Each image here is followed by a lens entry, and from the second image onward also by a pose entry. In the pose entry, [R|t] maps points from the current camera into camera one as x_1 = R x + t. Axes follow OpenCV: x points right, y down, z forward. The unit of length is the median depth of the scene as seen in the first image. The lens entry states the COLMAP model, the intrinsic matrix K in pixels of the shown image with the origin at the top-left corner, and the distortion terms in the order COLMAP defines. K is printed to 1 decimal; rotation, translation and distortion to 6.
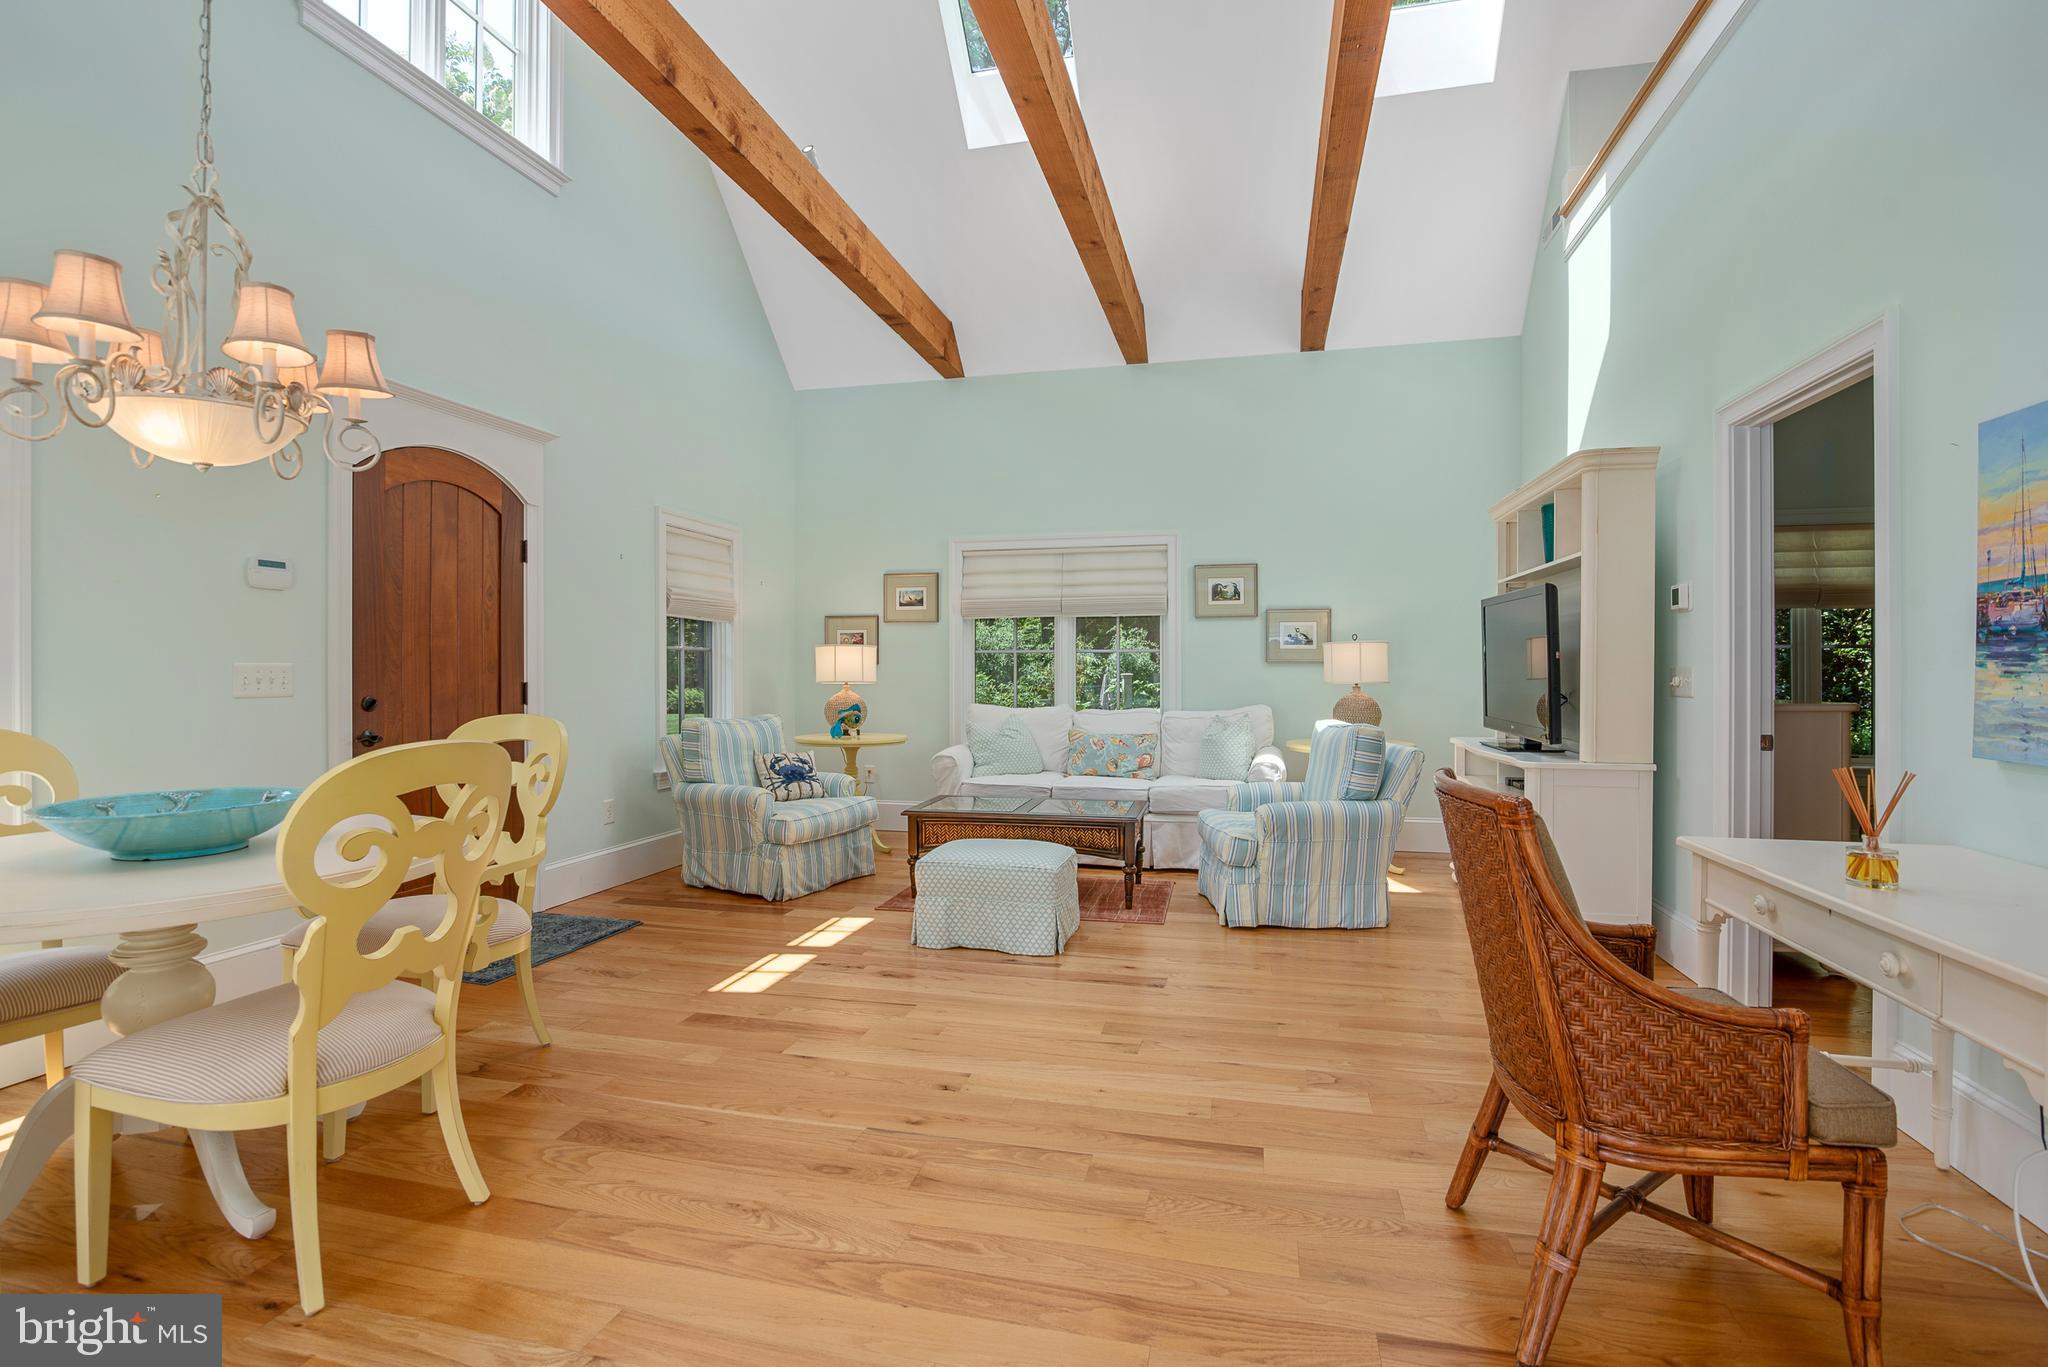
lens RADIAL K [[949.2, 0, 1031.4], [0, 949.2, 677.5], [0, 0, 1]] dist [-0.021226, 0.000839]
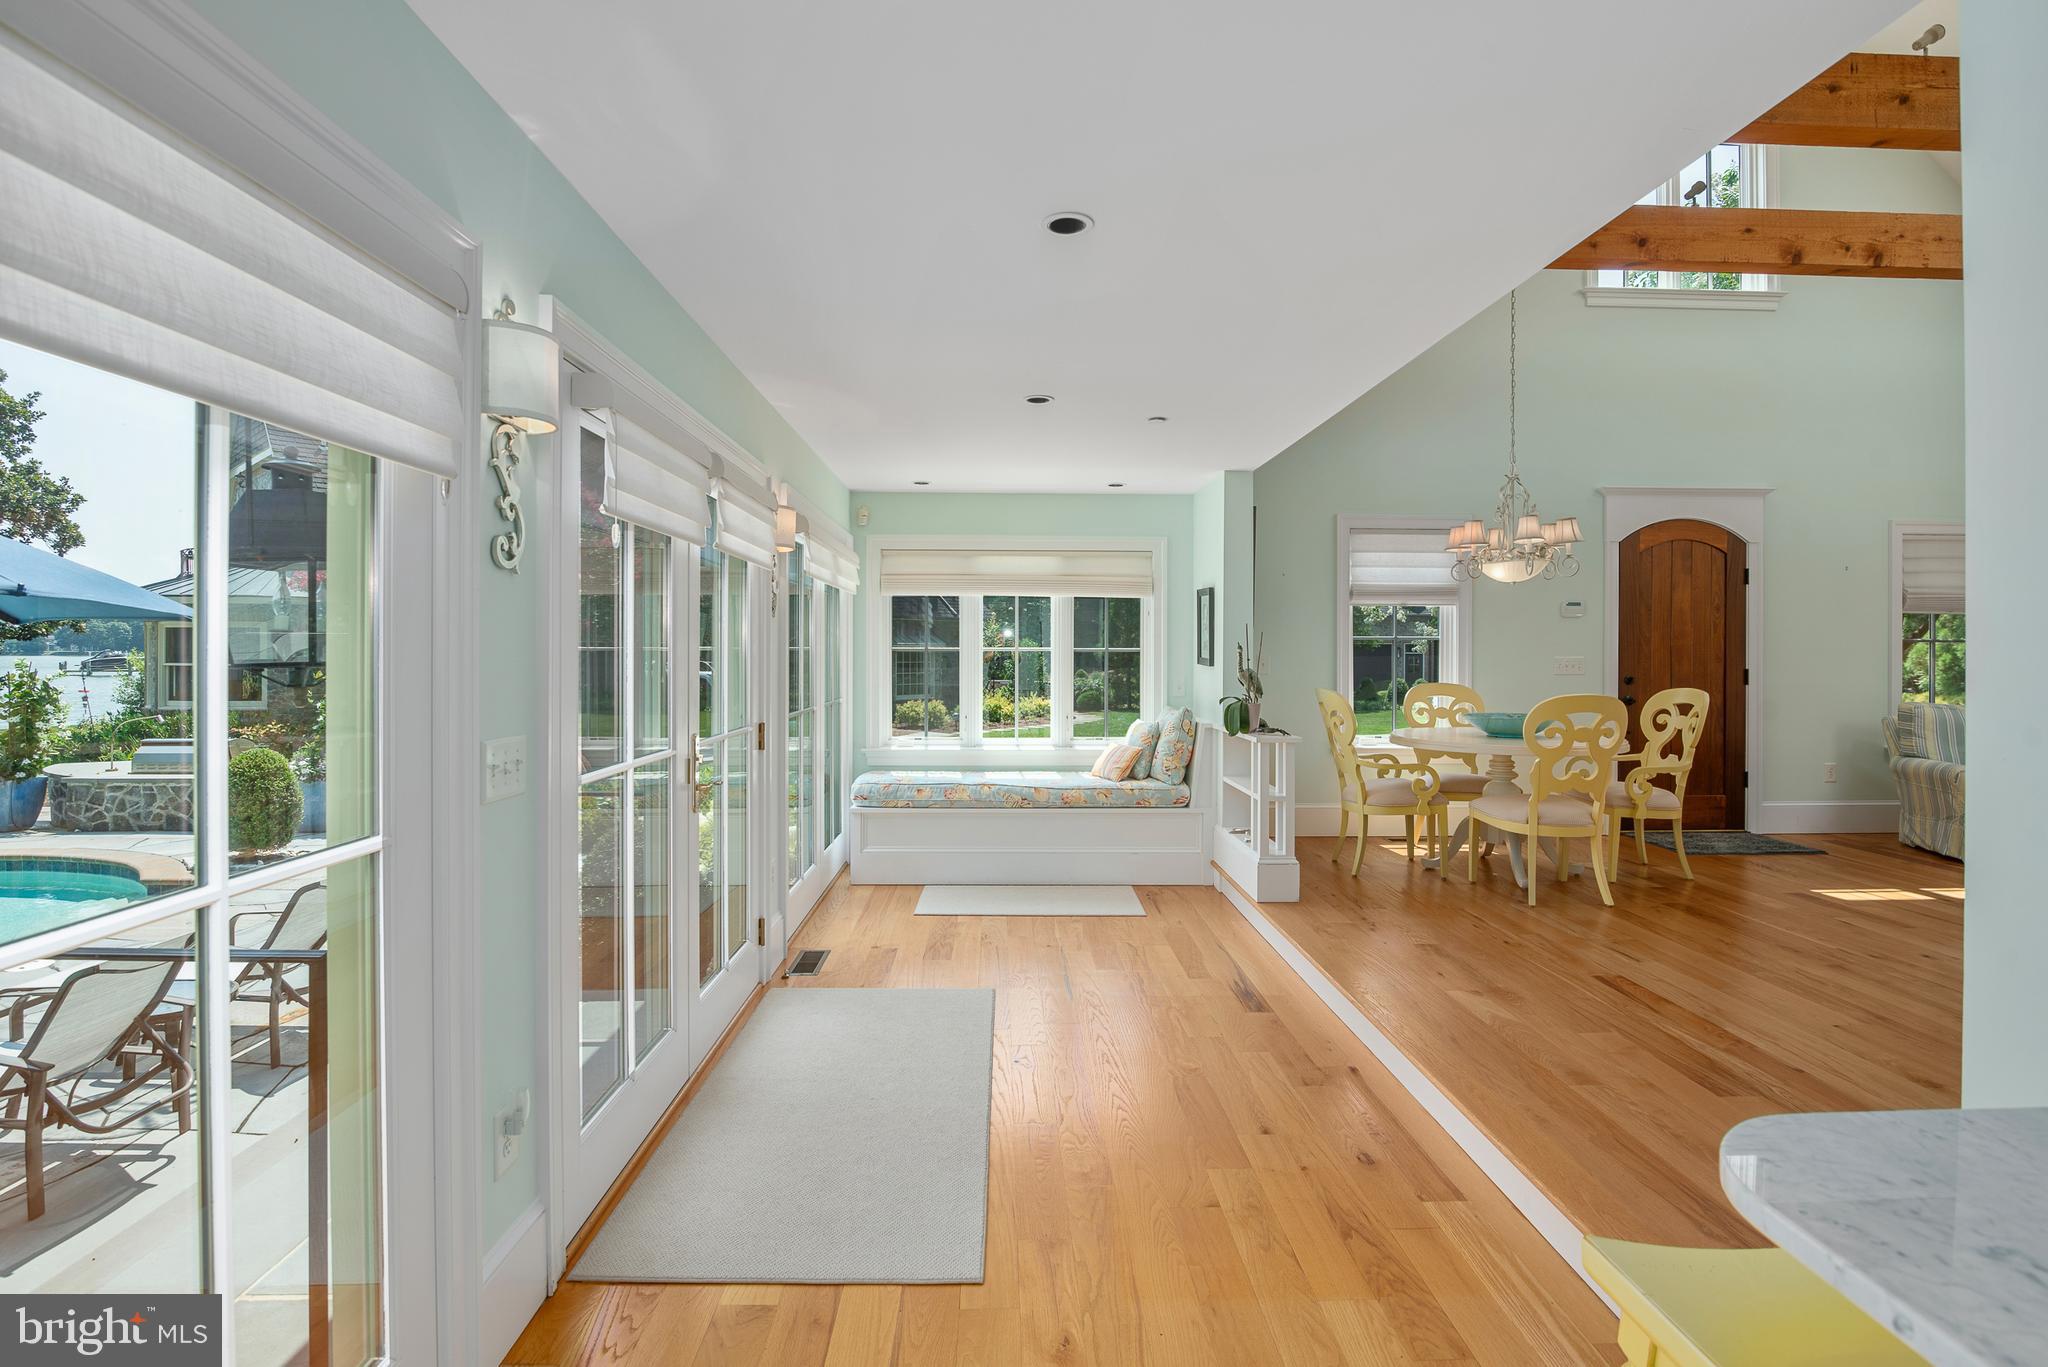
lens RADIAL K [[949.2, 0, 1021.8], [0, 949.2, 653.7], [0, 0, 1]] dist [-0.021226, 0.000839]
pose [[0.258390, 0.003185, -0.966035, 0.603244], [-0.007843, 0.999969, 0.001199, -0.012278], [0.966009, 0.007266, 0.258407, -0.461652]]
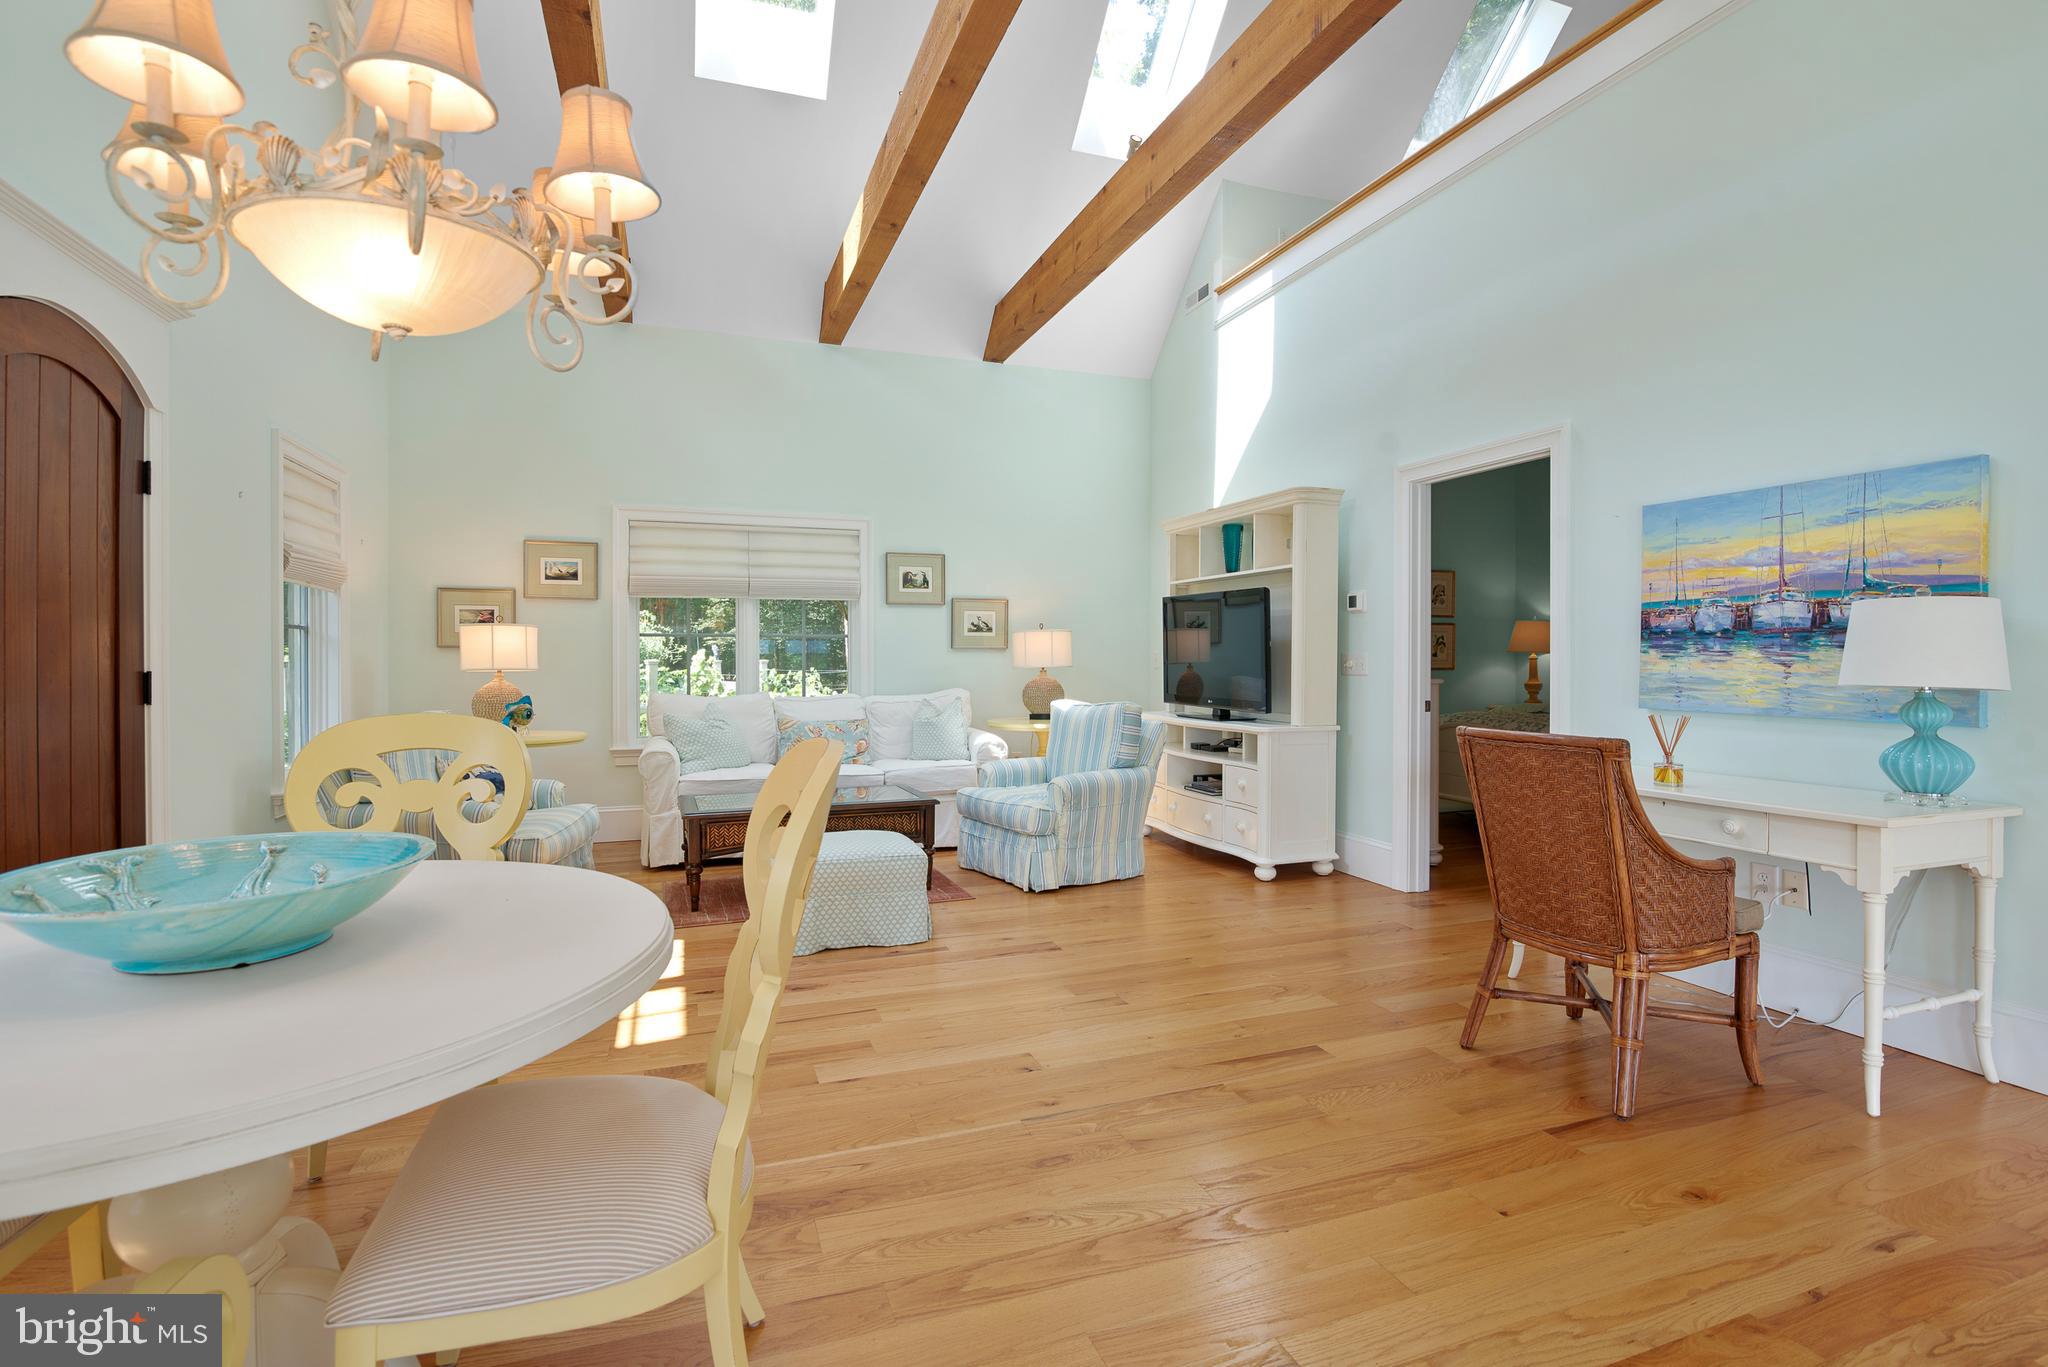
lens RADIAL K [[949.2, 0, 1024.4], [0, 949.2, 668.8], [0, 0, 1]] dist [-0.021226, 0.000839]
pose [[0.834530, -0.005995, 0.550929, -0.423879], [0.003277, 0.999977, 0.005917, 0.001484], [-0.550952, -0.003133, 0.834531, 0.107982]]
